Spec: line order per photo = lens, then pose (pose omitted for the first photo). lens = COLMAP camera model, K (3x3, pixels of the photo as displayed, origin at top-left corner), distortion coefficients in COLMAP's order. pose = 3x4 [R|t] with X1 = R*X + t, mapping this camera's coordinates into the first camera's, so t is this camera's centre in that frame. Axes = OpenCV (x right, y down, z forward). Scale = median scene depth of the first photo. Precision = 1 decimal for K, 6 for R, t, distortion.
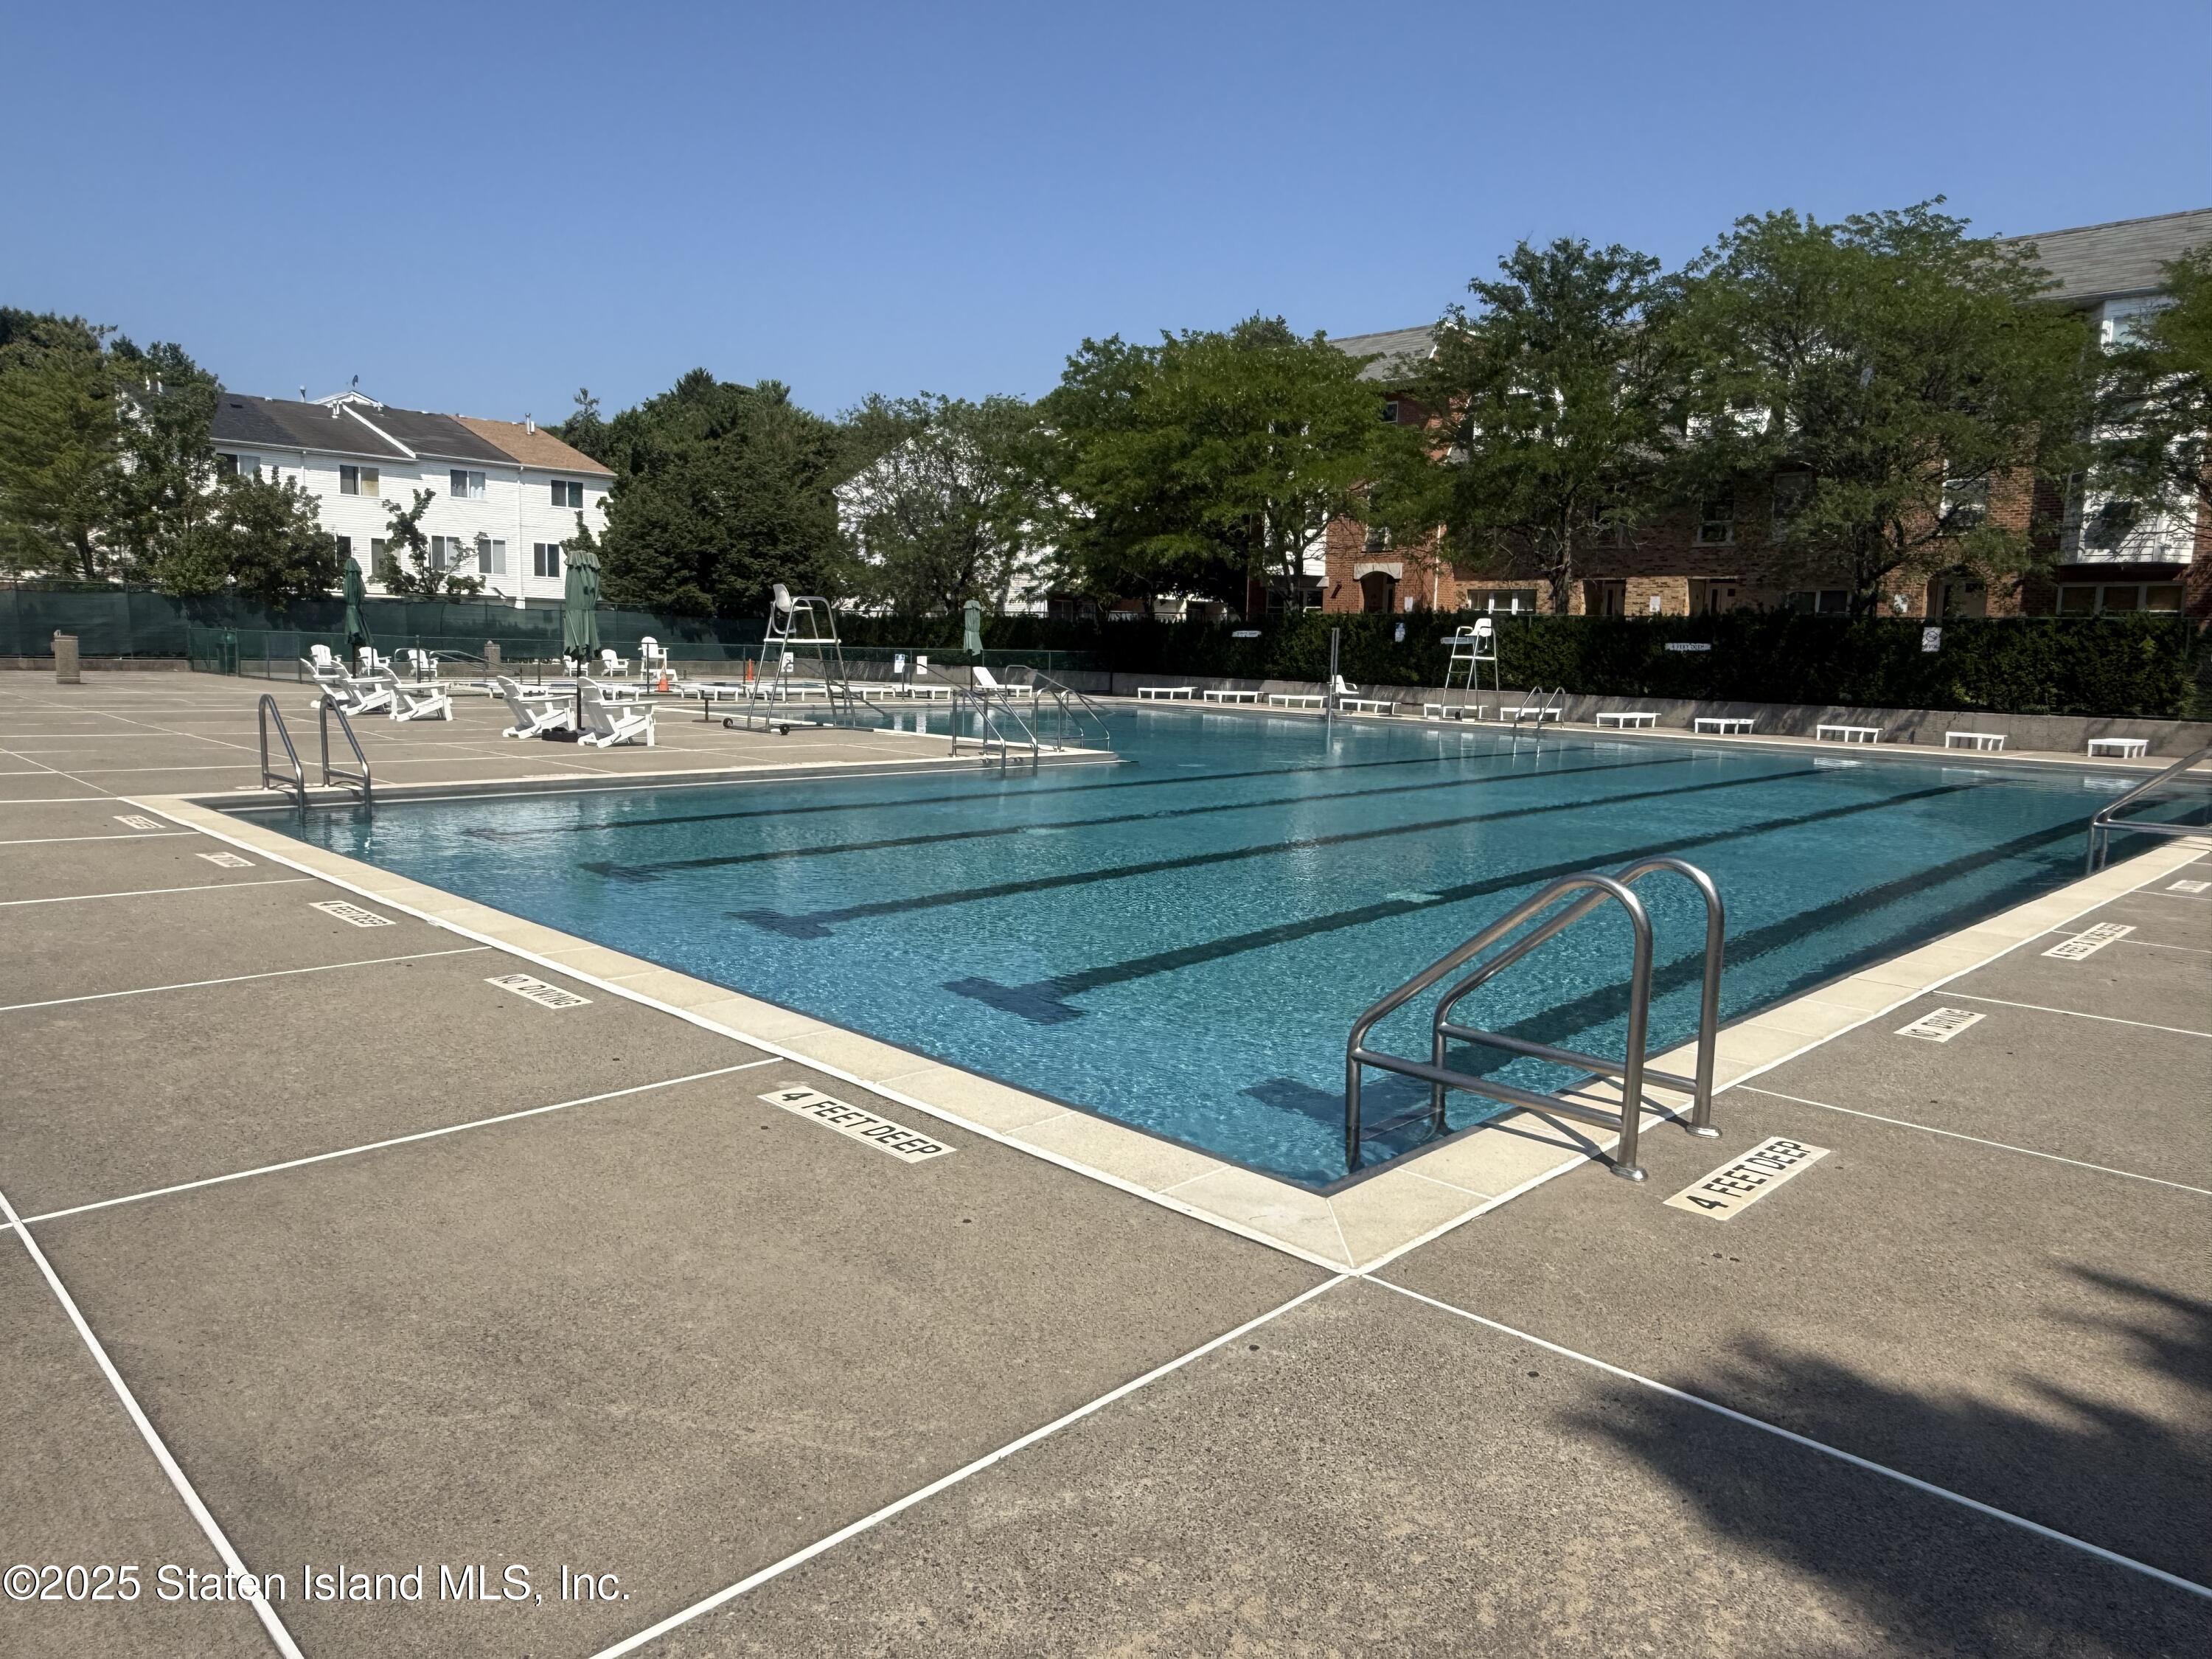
lens RADIAL K [[1439.2, 0, 1104.3], [0, 1439.2, 831.2], [0, 0, 1]] dist [-0.007682, -0.001744]
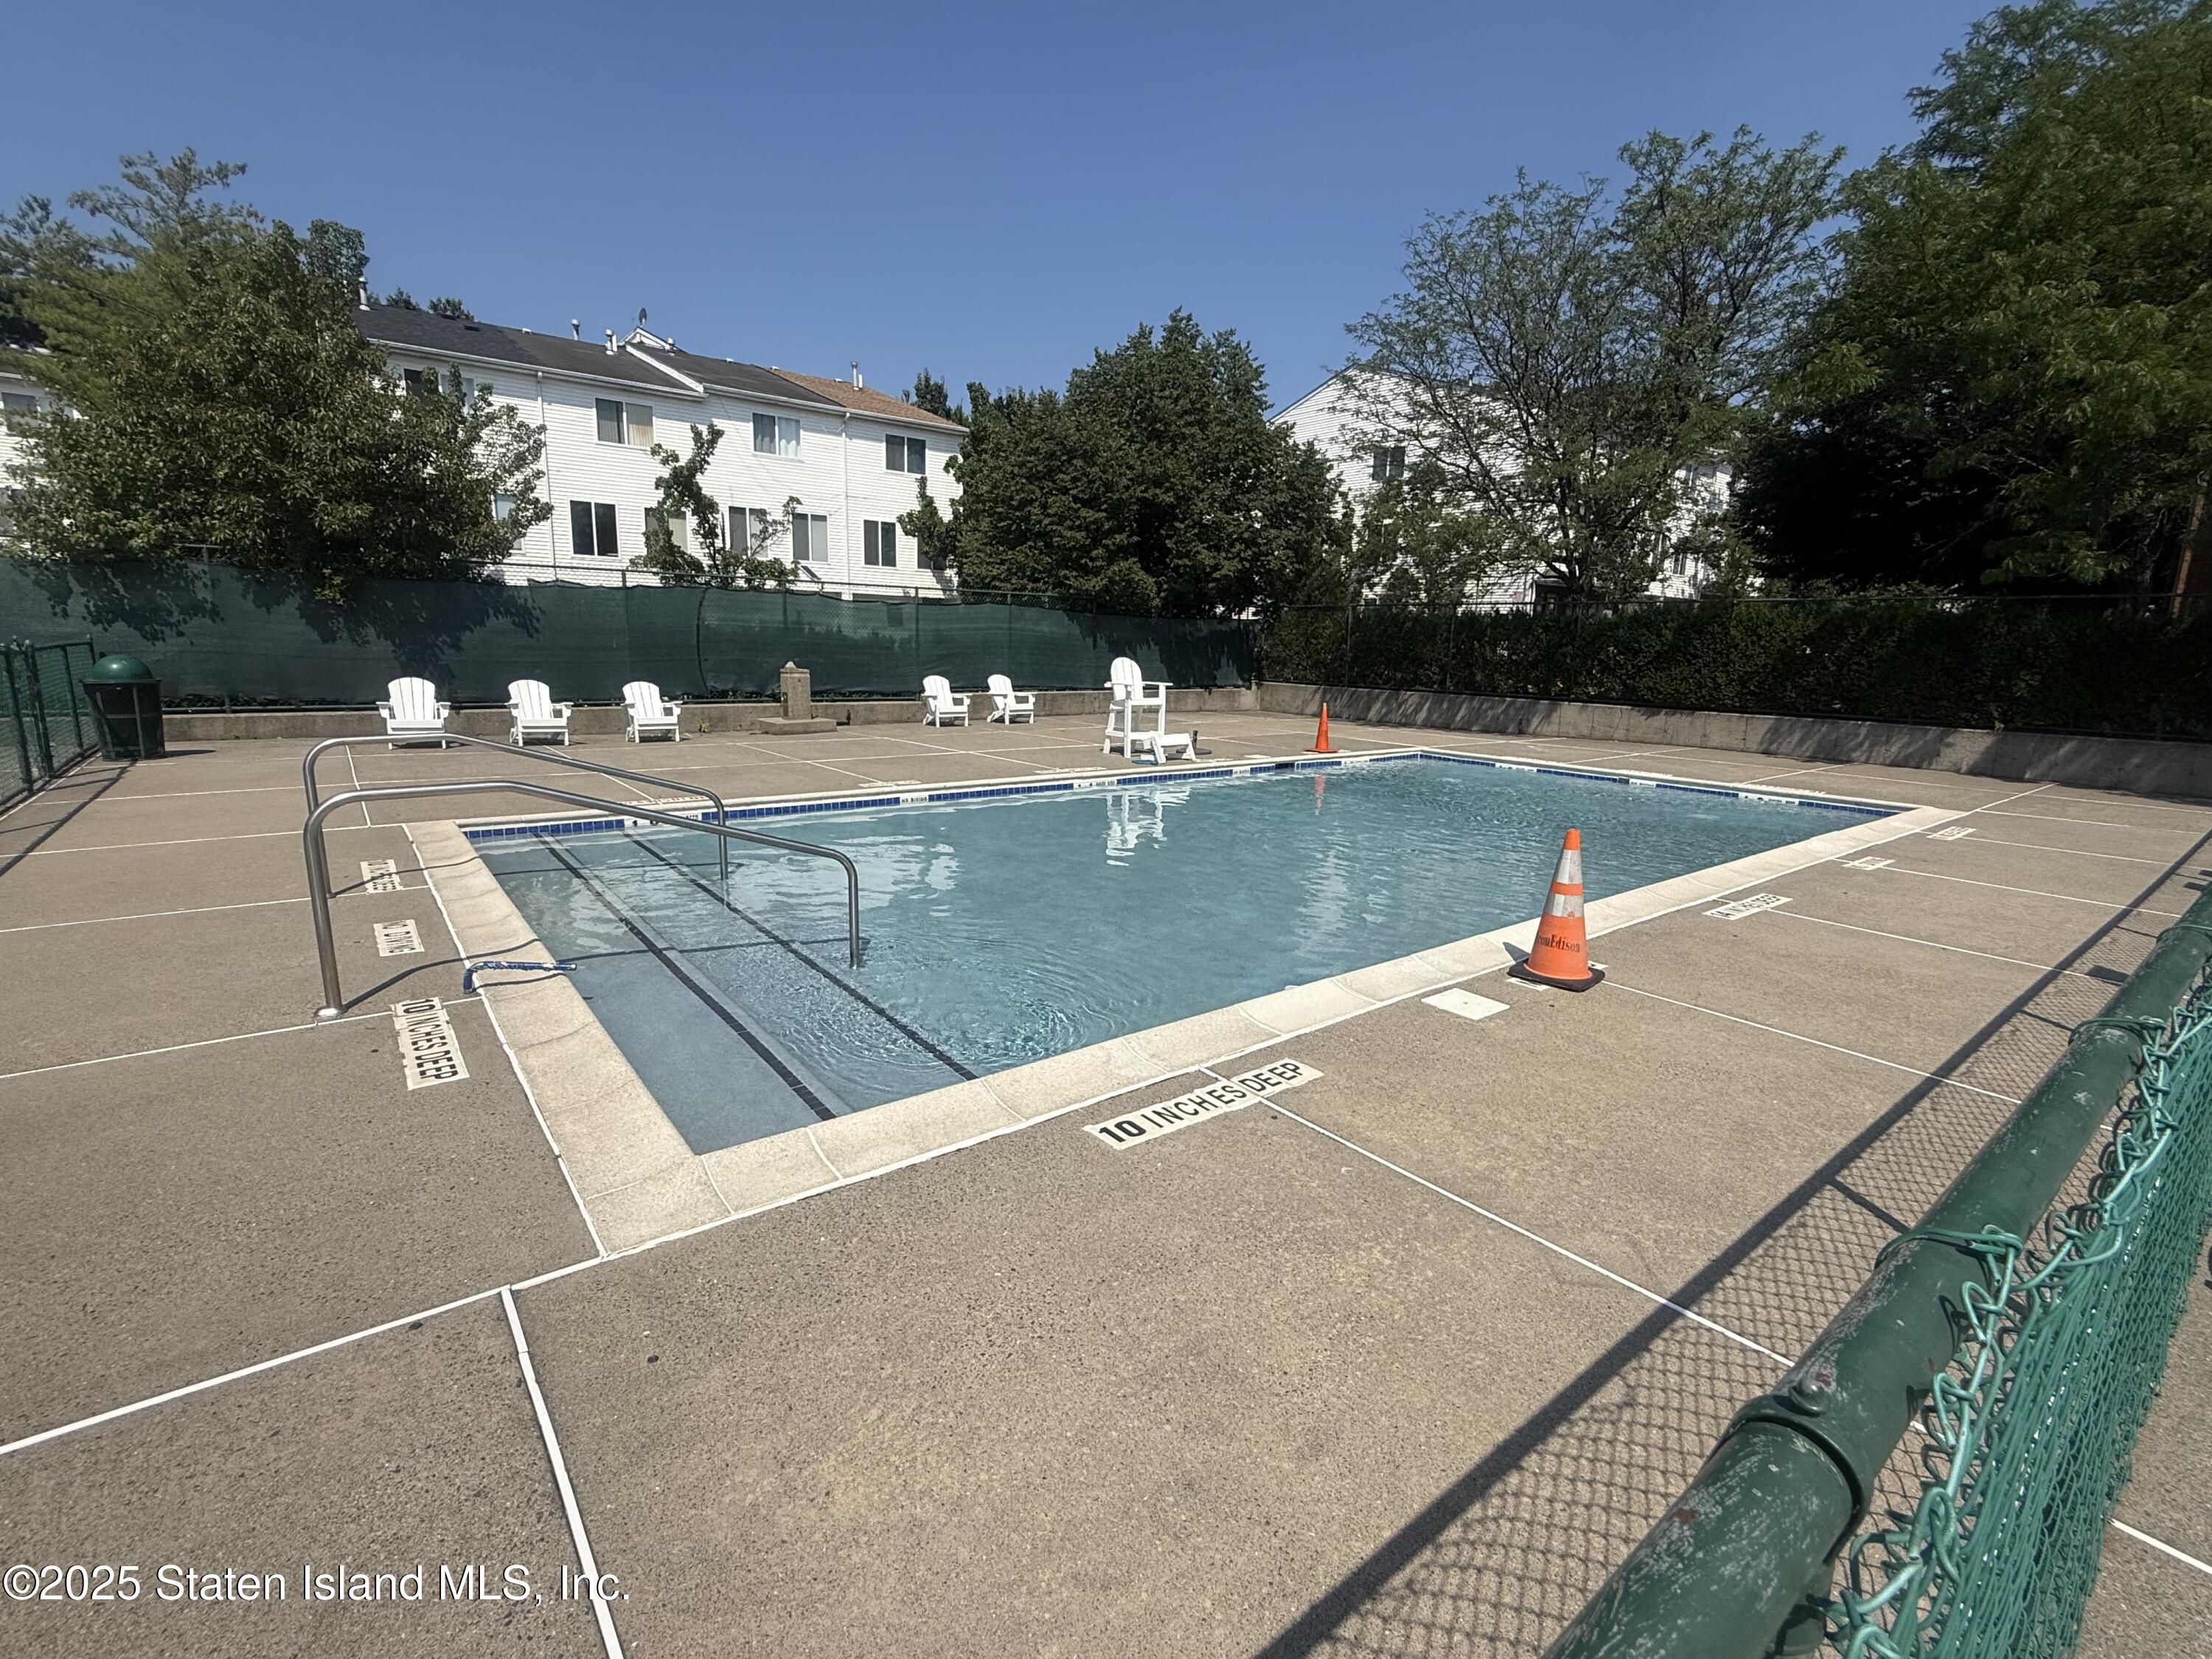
lens RADIAL K [[989.5, 0, 1106.0], [0, 989.5, 829.0], [0, 0, 1]] dist [0.000444, -0.000051]
pose [[0.991489, 0.020841, -0.128513, -0.216137], [-0.013388, 0.998192, 0.058593, -0.076530], [0.129502, -0.056374, 0.989975, 0.530877]]
